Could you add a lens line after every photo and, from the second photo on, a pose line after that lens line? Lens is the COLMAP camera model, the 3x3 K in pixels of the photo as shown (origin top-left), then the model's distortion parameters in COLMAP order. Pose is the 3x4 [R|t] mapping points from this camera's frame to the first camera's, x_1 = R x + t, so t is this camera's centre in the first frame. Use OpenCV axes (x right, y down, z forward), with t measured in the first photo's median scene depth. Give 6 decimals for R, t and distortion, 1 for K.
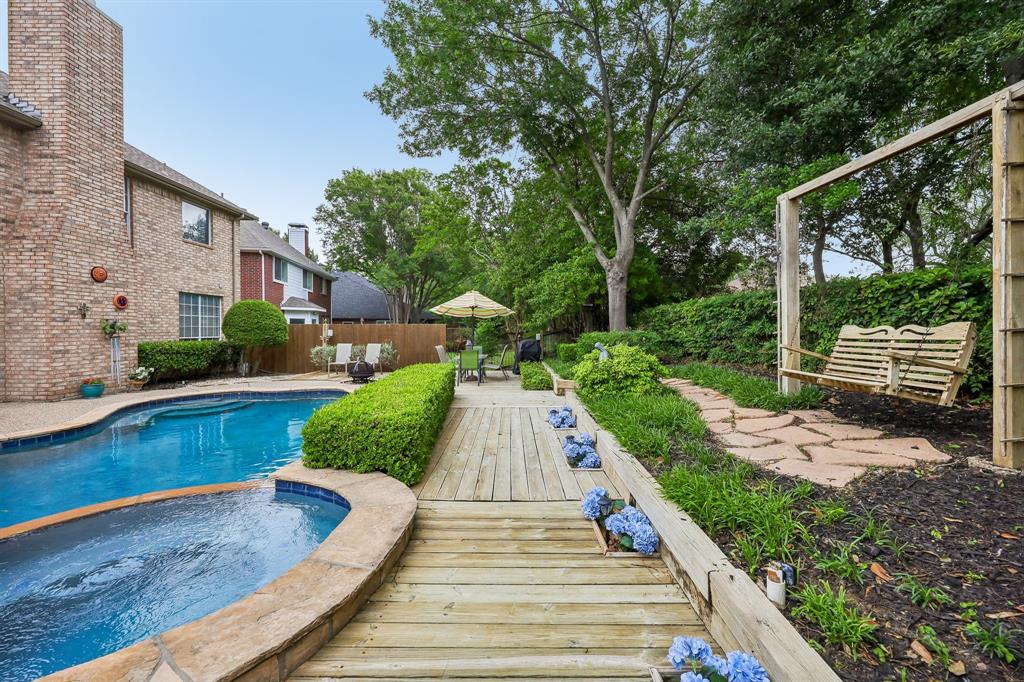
lens RADIAL K [[413.8, 0, 513.1], [0, 413.8, 337.3], [0, 0, 1]] dist [0.000444, 0.000282]
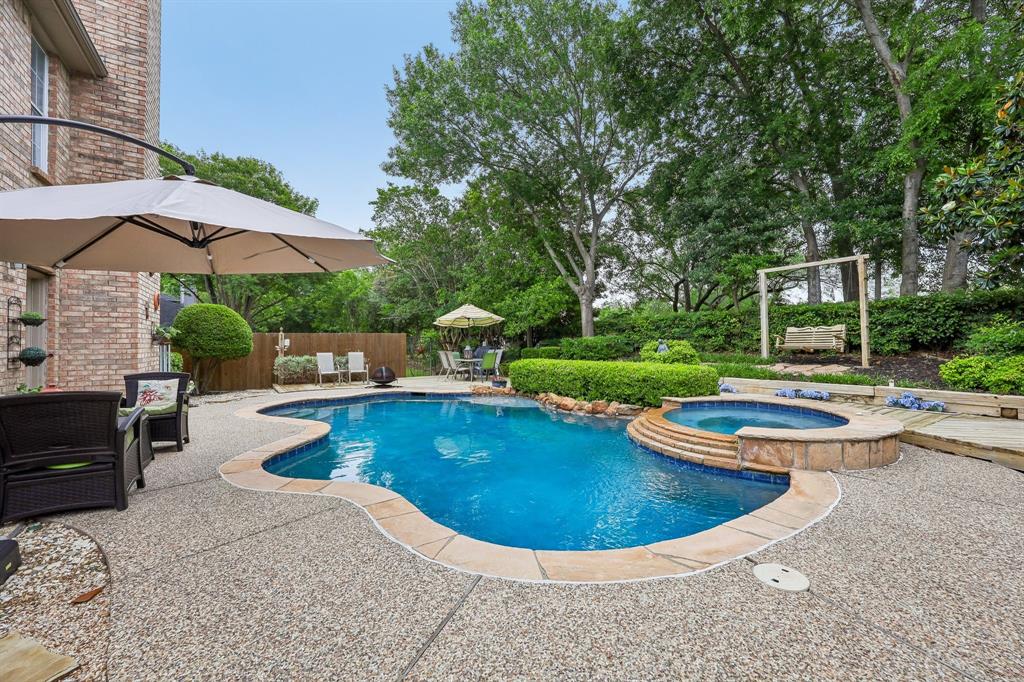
lens RADIAL K [[413.8, 0, 513.1], [0, 413.8, 337.3], [0, 0, 1]] dist [0.000444, 0.000282]
pose [[0.836067, -0.003416, 0.548617, -0.920545], [0.024784, 0.999195, -0.031548, 0.032706], [-0.548067, 0.039973, 0.835478, -0.073793]]
